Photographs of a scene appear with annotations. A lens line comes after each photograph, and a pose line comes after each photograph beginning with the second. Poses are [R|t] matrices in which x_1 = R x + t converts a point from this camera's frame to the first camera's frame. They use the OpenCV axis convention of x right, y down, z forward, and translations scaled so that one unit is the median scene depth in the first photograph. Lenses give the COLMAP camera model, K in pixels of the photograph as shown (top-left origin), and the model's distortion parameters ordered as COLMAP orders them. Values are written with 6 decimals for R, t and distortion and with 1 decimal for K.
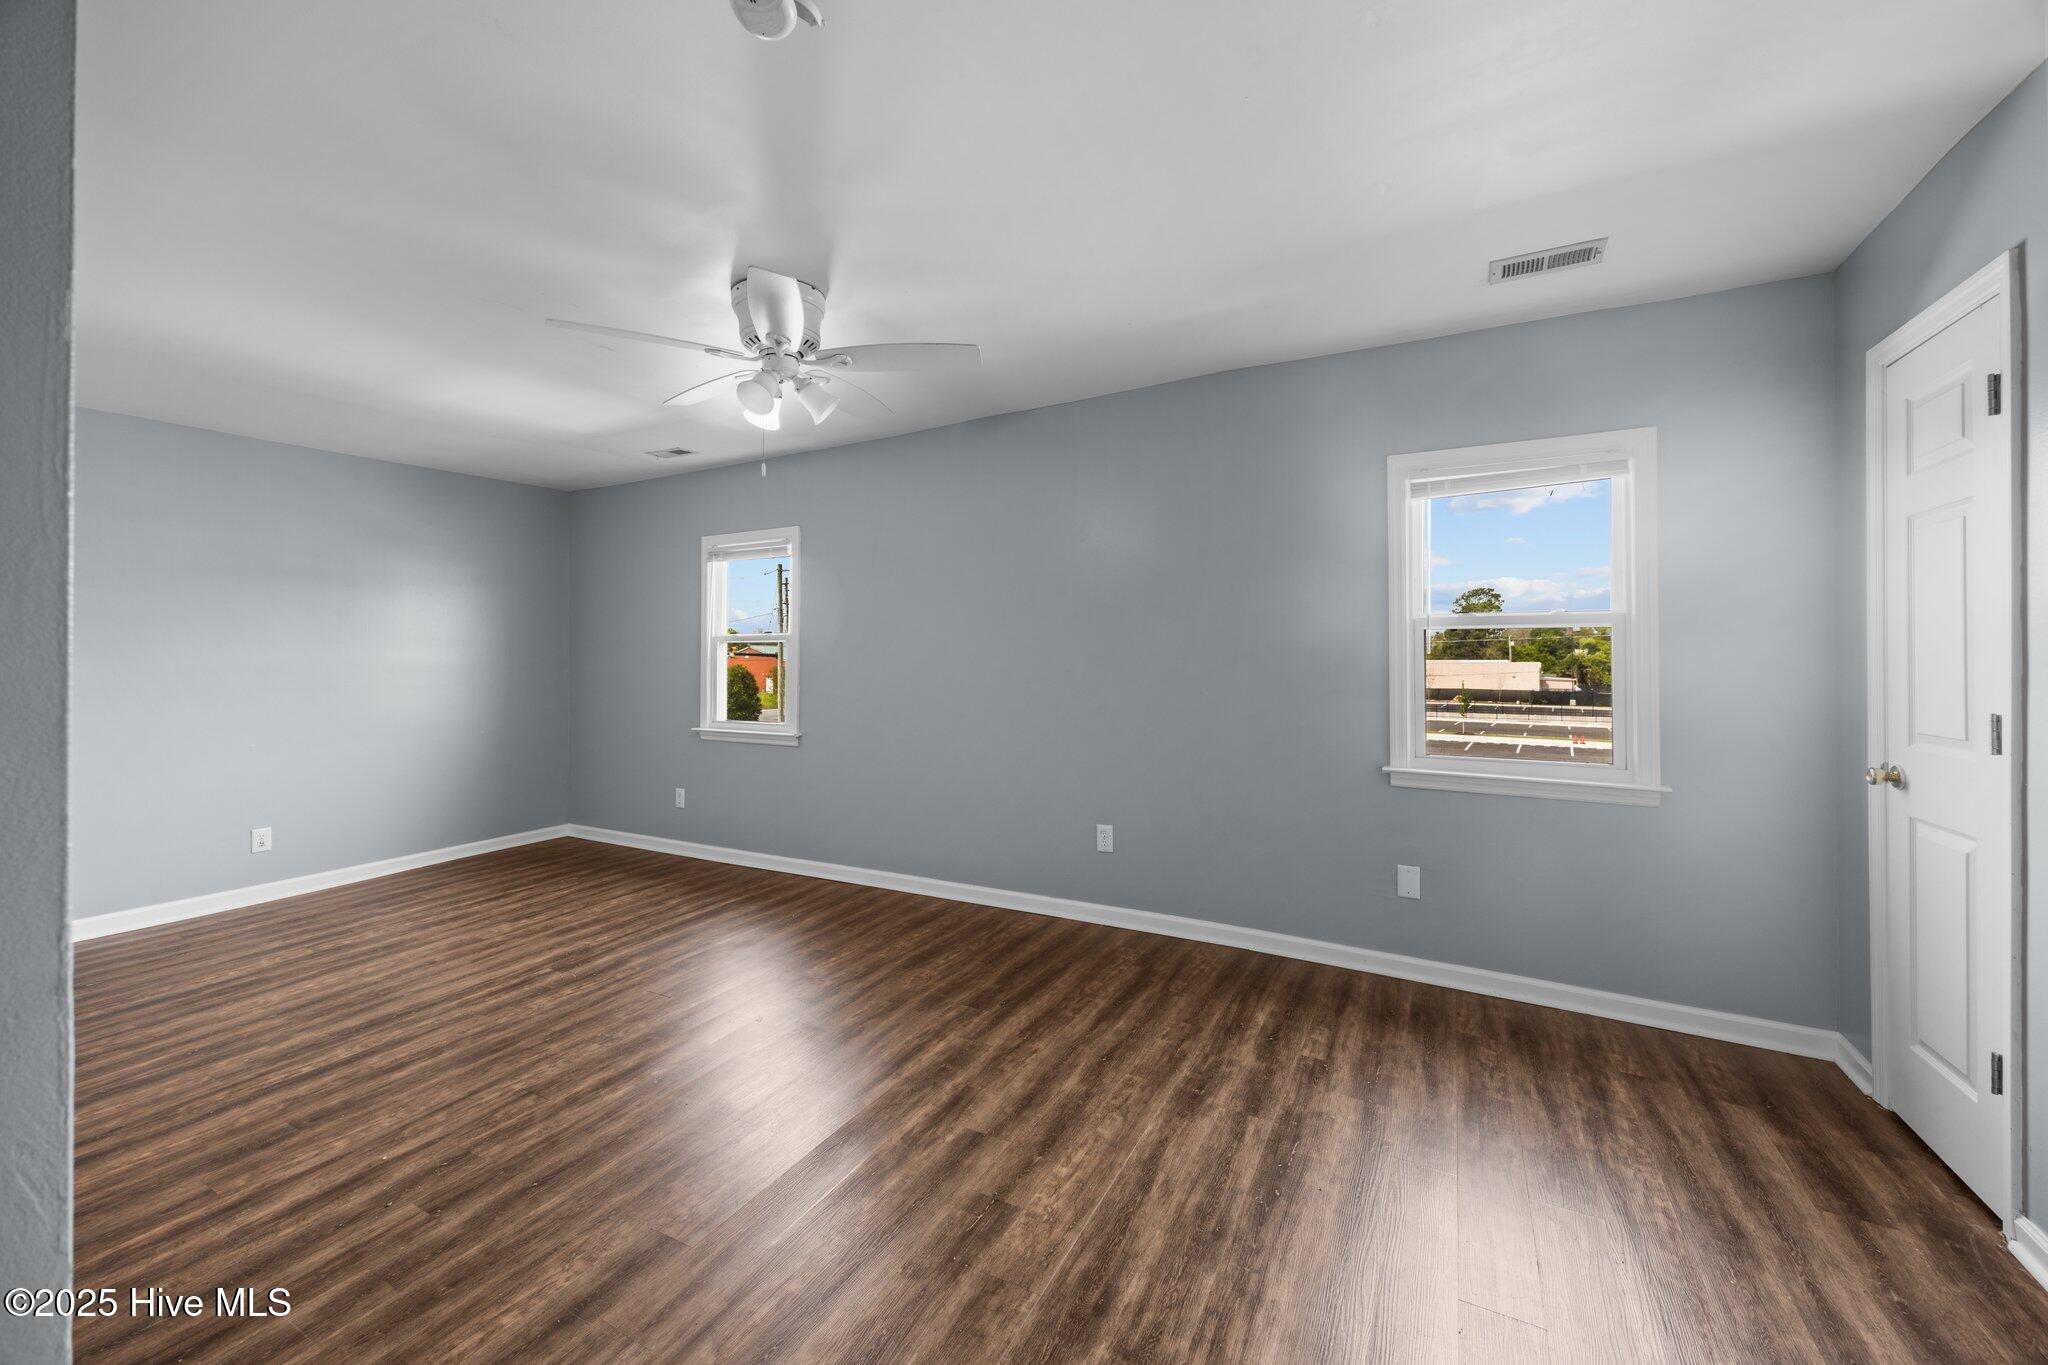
lens RADIAL K [[822.0, 0, 1024.0], [0, 822.0, 682.5], [0, 0, 1]] dist [-0.009361, -0.000008]
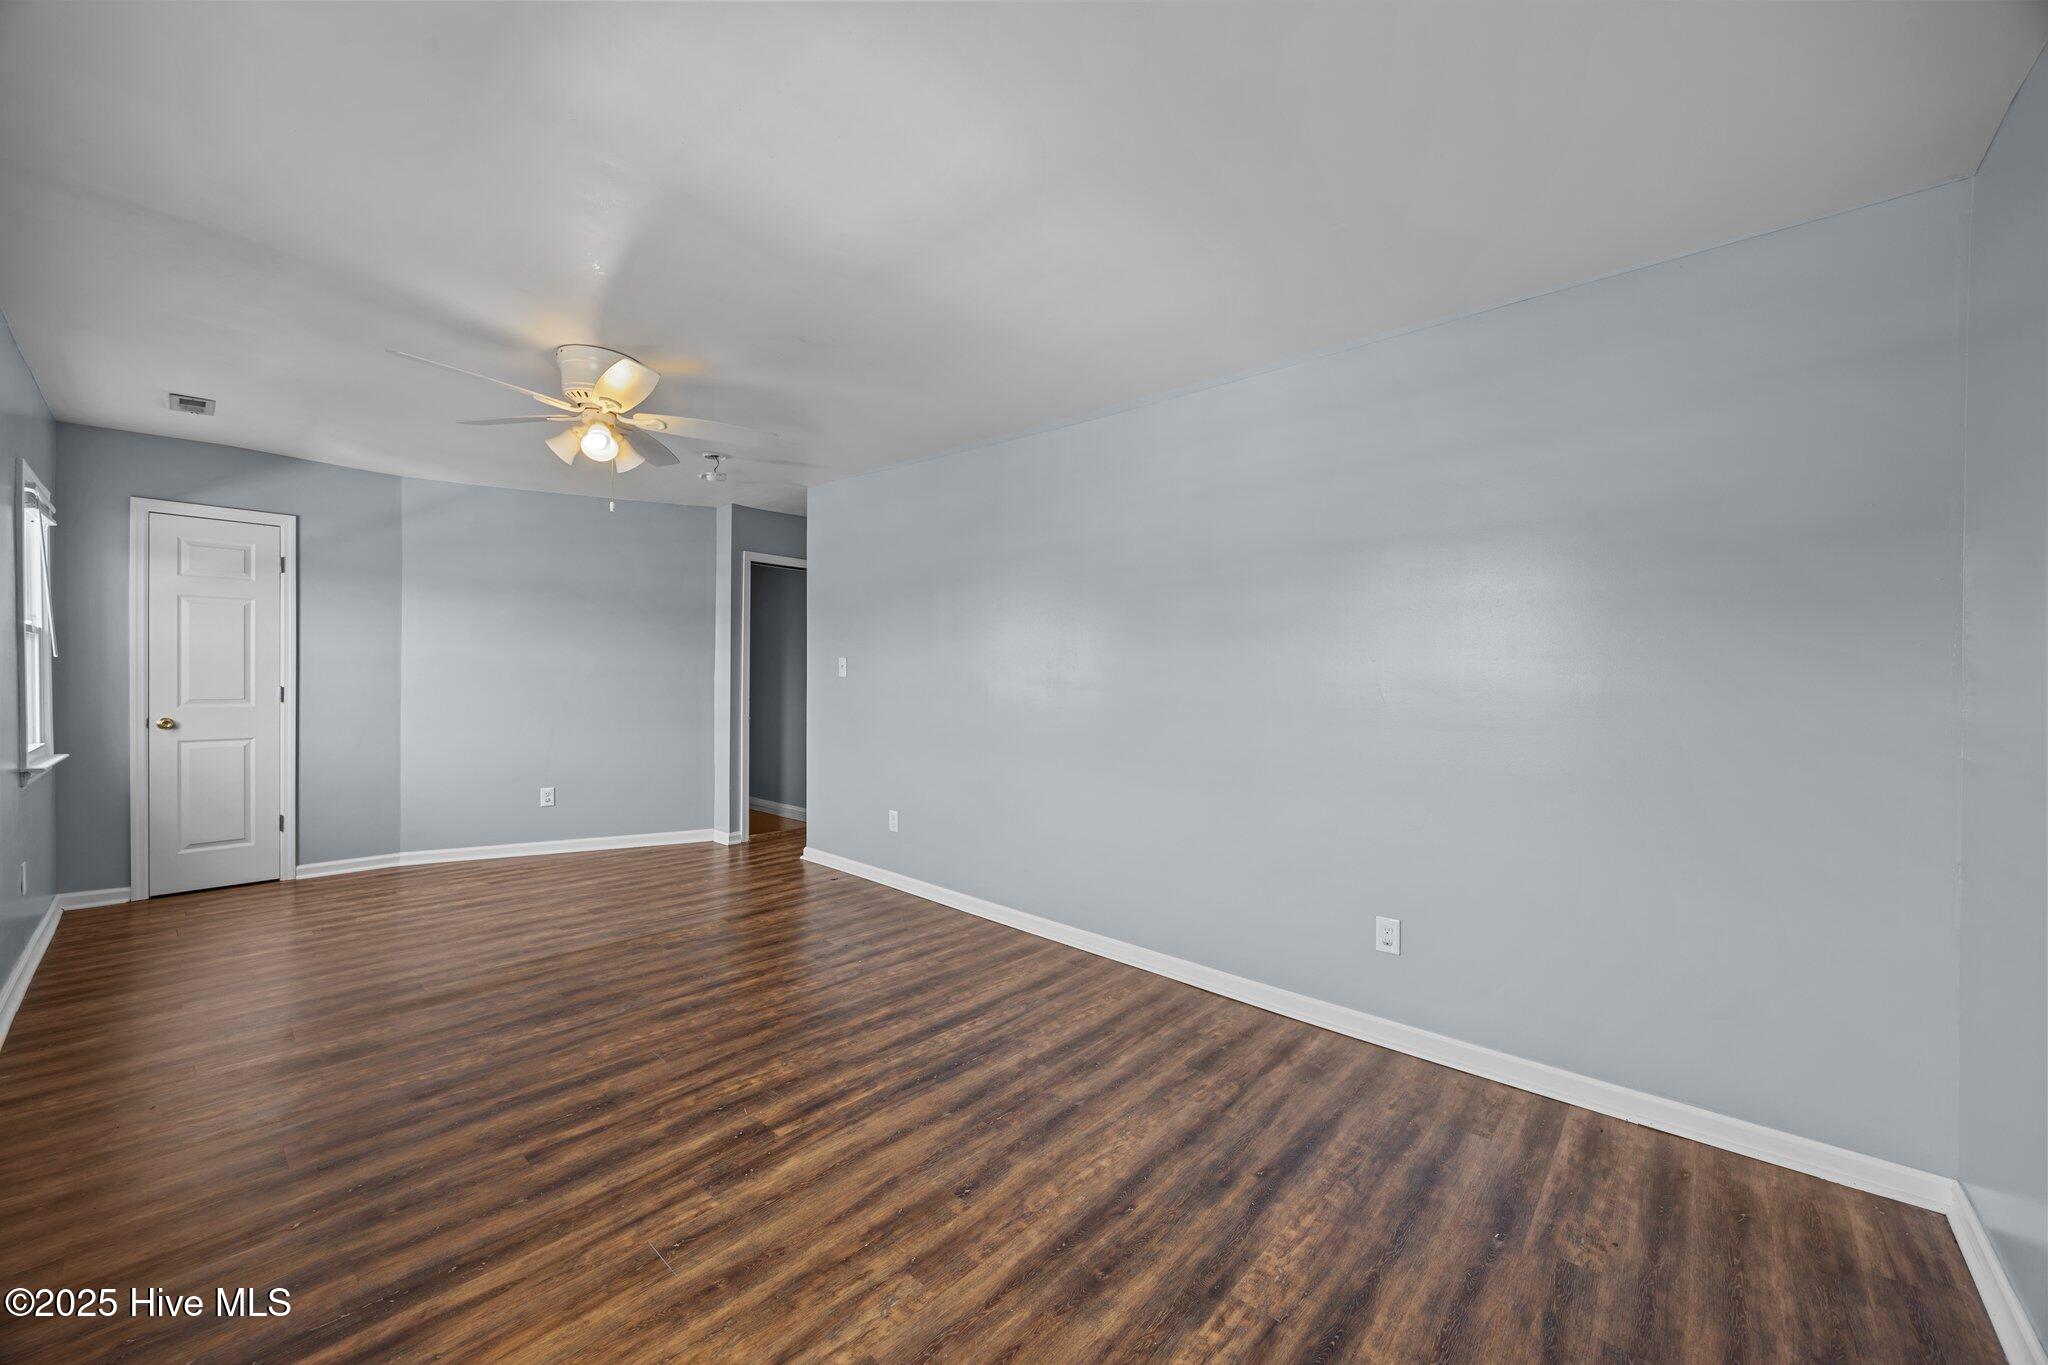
lens RADIAL K [[822.0, 0, 1024.0], [0, 822.0, 682.5], [0, 0, 1]] dist [-0.009361, -0.000008]
pose [[-0.975597, -0.015663, 0.219008, -1.059408], [-0.007932, 0.999315, 0.036136, -0.052882], [-0.219425, 0.033517, -0.975054, 1.843574]]
